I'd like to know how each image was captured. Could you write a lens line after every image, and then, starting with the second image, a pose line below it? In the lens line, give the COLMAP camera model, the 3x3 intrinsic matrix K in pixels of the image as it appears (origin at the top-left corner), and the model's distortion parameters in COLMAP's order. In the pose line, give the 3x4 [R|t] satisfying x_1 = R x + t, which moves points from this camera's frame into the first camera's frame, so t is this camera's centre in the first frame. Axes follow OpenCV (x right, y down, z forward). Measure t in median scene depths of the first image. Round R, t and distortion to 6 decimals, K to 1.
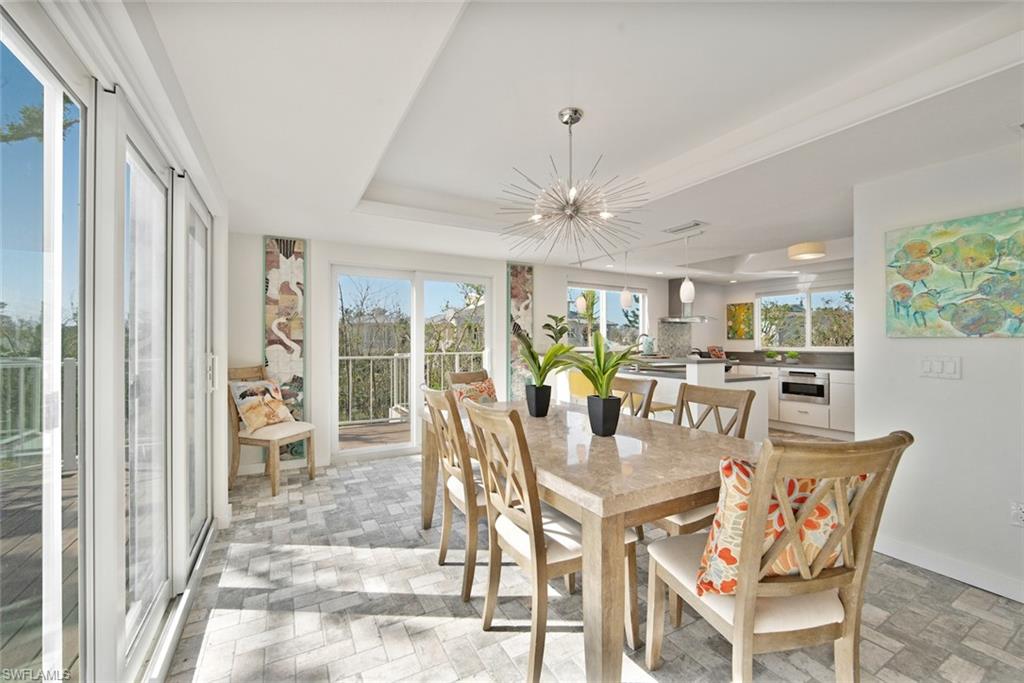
lens RADIAL K [[416.4, 0, 513.3], [0, 416.4, 360.0], [0, 0, 1]] dist [-0.009680, 0.001784]
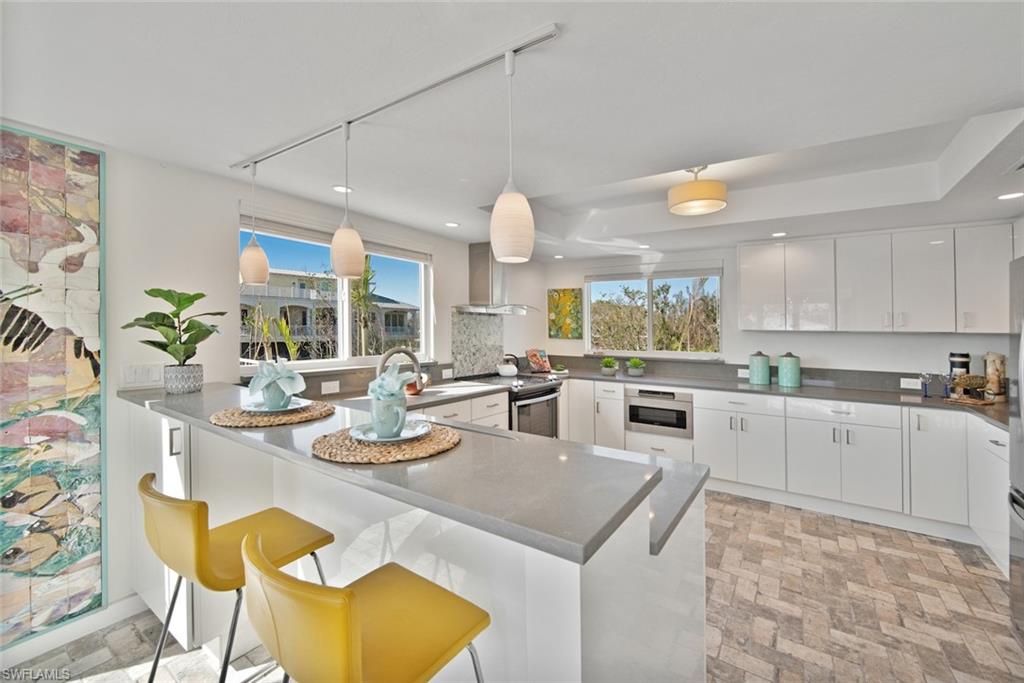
lens RADIAL K [[416.4, 0, 520.6], [0, 416.4, 325.3], [0, 0, 1]] dist [-0.009680, 0.001784]
pose [[0.895827, 0.009540, 0.444300, 0.218441], [0.011767, 0.998910, -0.045174, -0.057169], [-0.444247, 0.045696, 0.894738, 0.542455]]
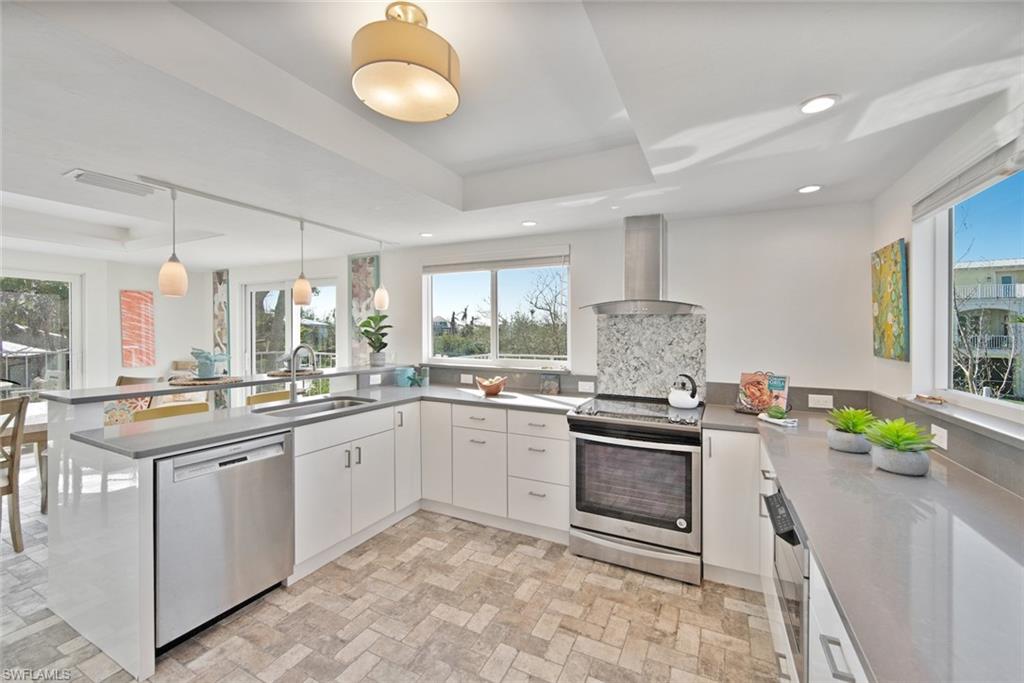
lens RADIAL K [[416.4, 0, 530.6], [0, 416.4, 341.6], [0, 0, 1]] dist [-0.009680, 0.001784]
pose [[0.562536, 0.019655, -0.826539, 0.908010], [-0.041203, 0.999142, -0.004283, -0.070106], [0.825745, 0.036465, 0.562863, 0.823825]]
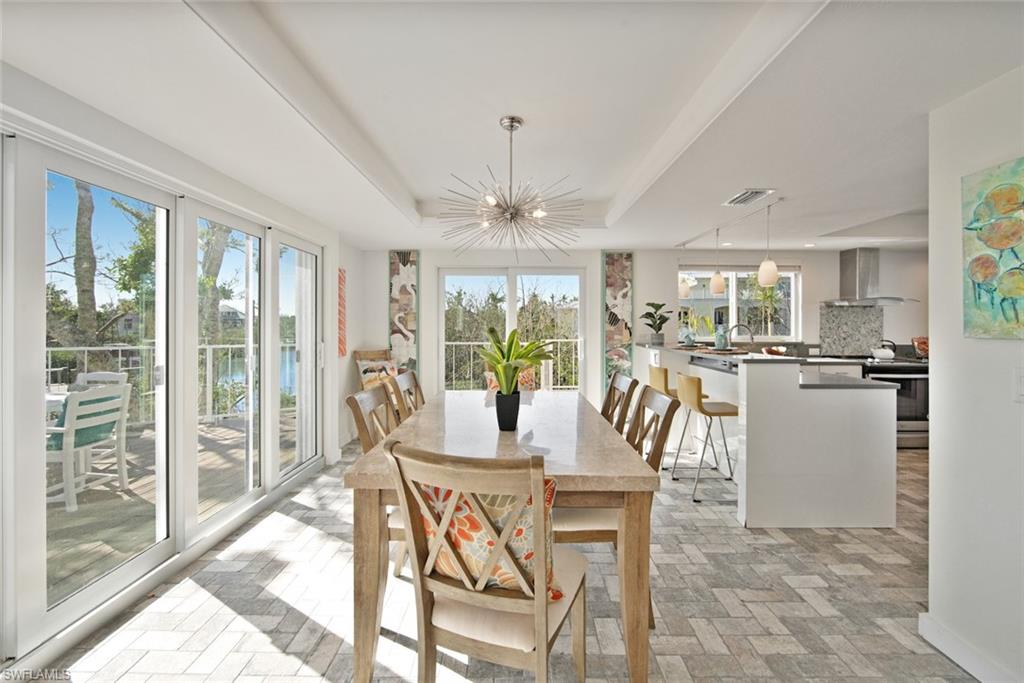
lens RADIAL K [[416.4, 0, 518.3], [0, 416.4, 345.8], [0, 0, 1]] dist [-0.009680, 0.001784]
pose [[0.869863, 0.024702, -0.492674, 0.301277], [-0.021728, 0.999695, 0.011761, -0.016944], [0.492814, 0.000475, 0.870134, 0.042696]]
